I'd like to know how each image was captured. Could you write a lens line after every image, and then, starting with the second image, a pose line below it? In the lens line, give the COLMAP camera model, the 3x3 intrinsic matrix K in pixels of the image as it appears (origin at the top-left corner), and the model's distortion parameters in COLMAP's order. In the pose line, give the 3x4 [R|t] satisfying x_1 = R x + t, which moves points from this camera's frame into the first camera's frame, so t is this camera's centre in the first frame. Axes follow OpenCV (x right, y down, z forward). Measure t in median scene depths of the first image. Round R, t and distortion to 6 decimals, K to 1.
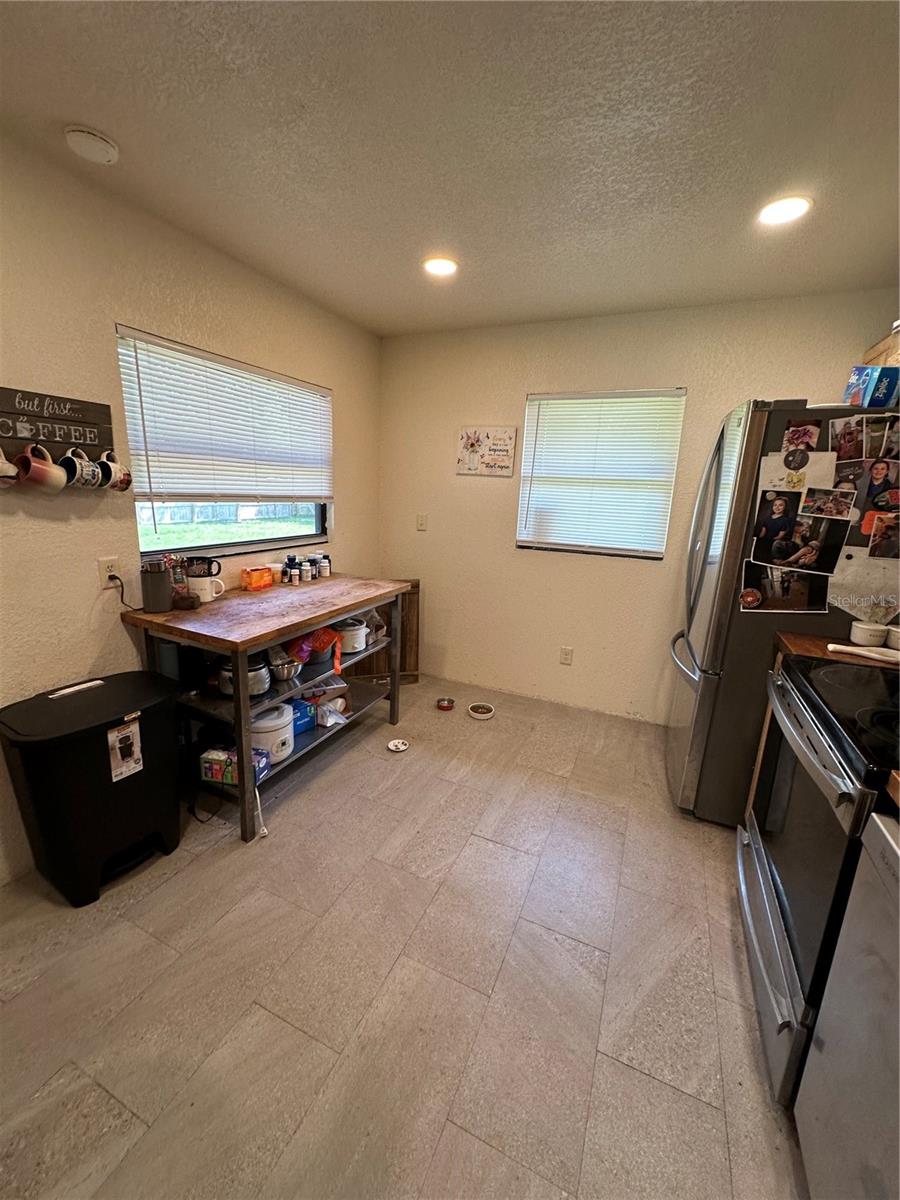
lens RADIAL K [[479.9, 0, 448.1], [0, 479.9, 596.3], [0, 0, 1]] dist [-0.003772, 0.001479]
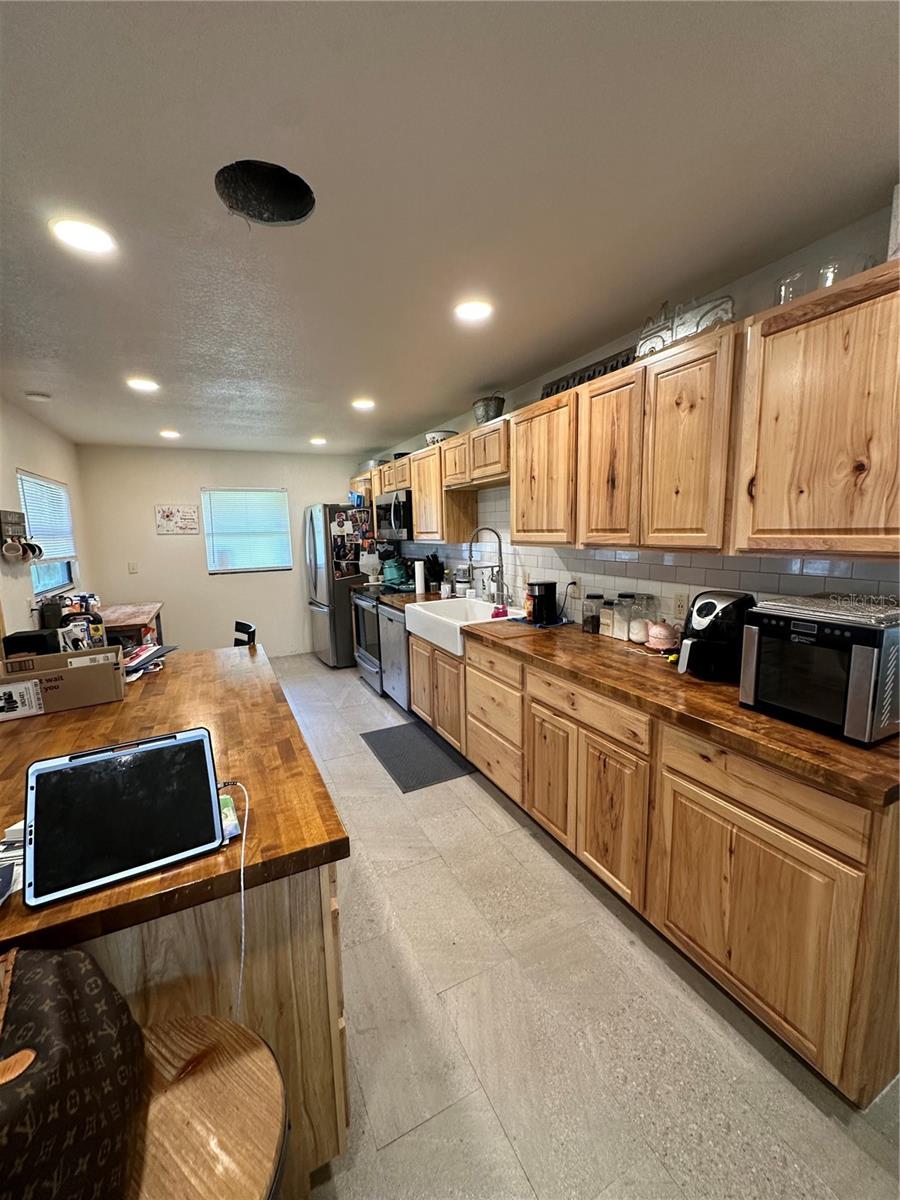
lens RADIAL K [[479.9, 0, 450.9], [0, 479.9, 599.9], [0, 0, 1]] dist [-0.003772, 0.001479]
pose [[0.635788, -0.170189, 0.752868, -1.036578], [0.218966, 0.975086, 0.035508, 0.190733], [-0.740154, 0.142277, 0.657214, -1.243364]]
